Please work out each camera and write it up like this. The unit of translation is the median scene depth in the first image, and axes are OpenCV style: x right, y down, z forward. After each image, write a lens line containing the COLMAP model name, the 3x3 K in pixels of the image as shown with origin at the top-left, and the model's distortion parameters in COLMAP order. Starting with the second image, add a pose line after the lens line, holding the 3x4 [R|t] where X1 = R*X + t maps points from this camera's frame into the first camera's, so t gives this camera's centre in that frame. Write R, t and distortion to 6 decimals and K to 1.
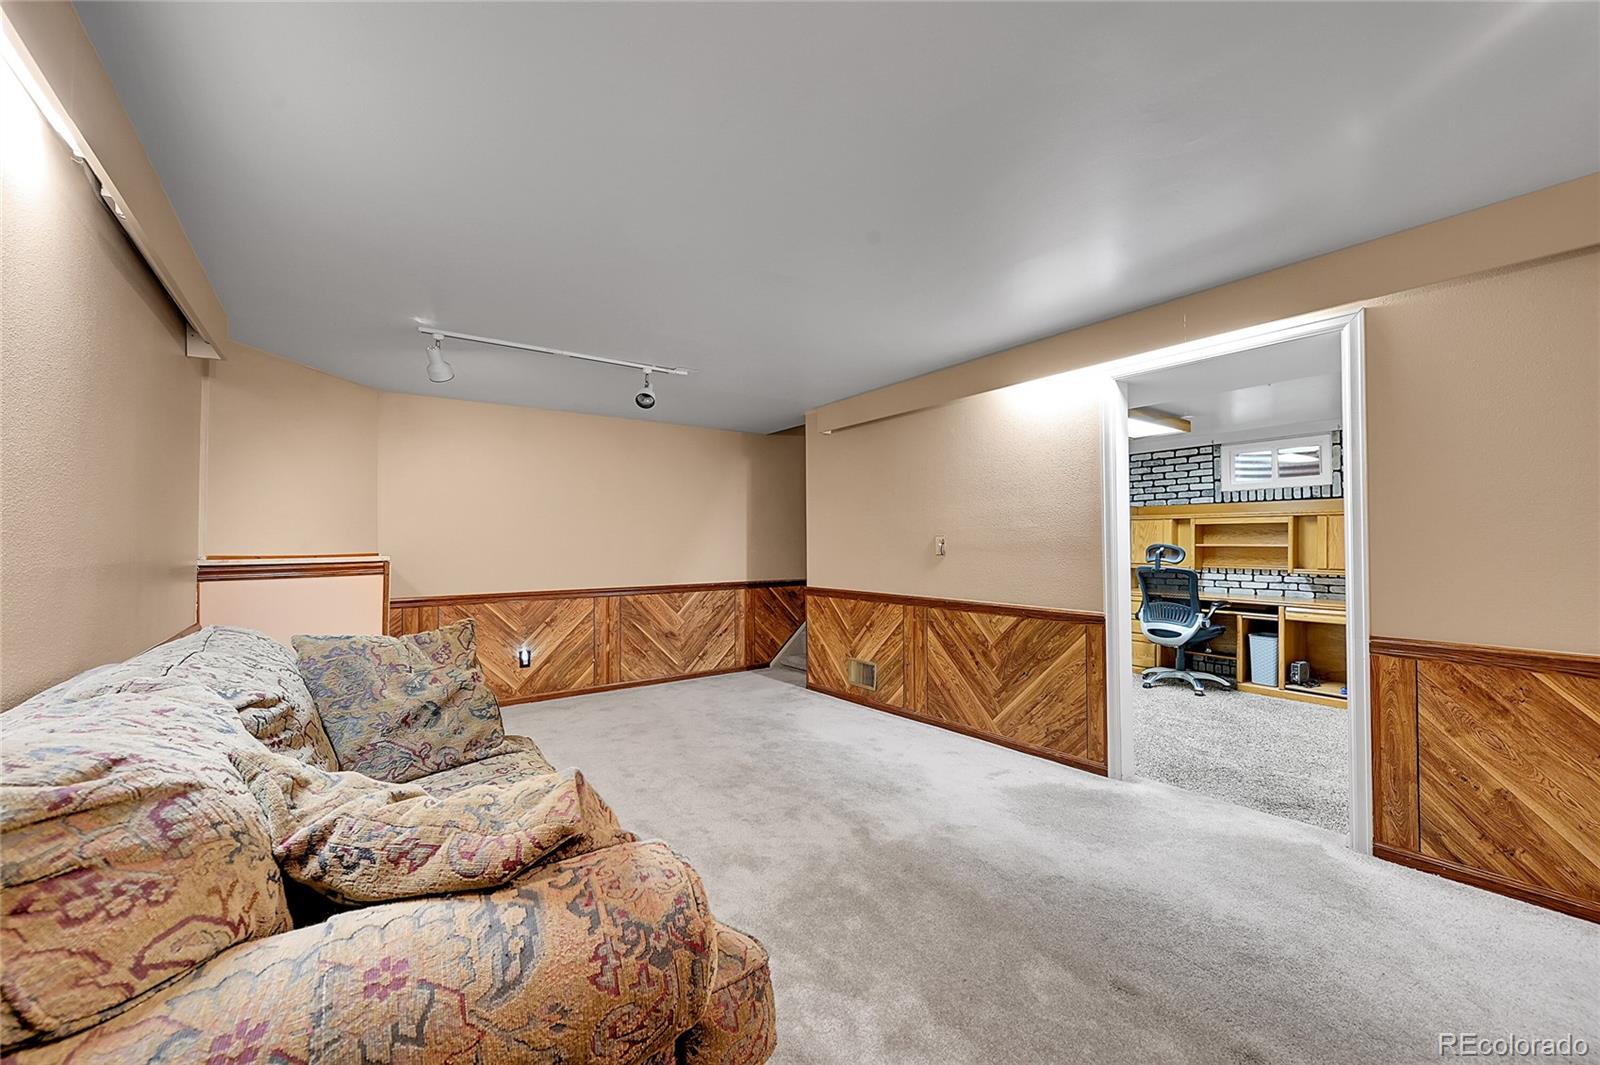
lens RADIAL K [[628.8, 0, 807.1], [0, 628.8, 536.1], [0, 0, 1]] dist [-0.000518, -0.000316]
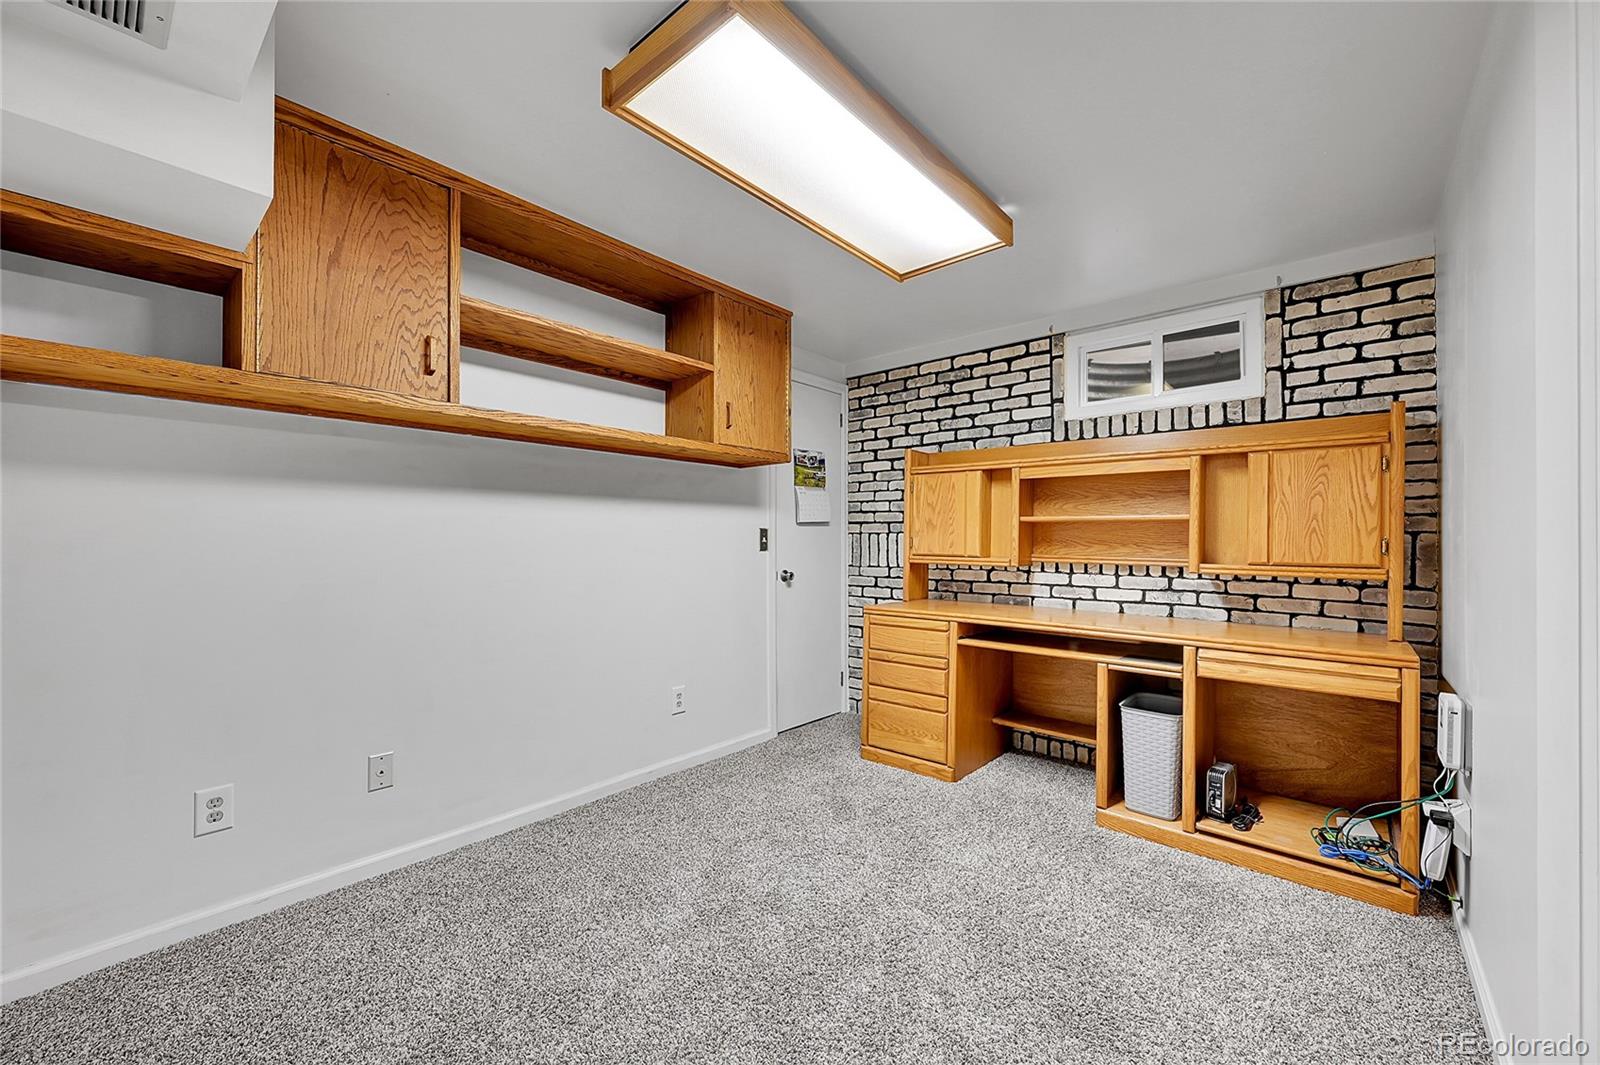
lens RADIAL K [[628.8, 0, 807.1], [0, 628.8, 536.1], [0, 0, 1]] dist [-0.000518, -0.000316]
pose [[0.974902, 0.009547, 0.222430, 0.331949], [-0.010612, 0.999937, 0.003596, 0.029051], [-0.222382, -0.005866, 0.974942, 0.533954]]
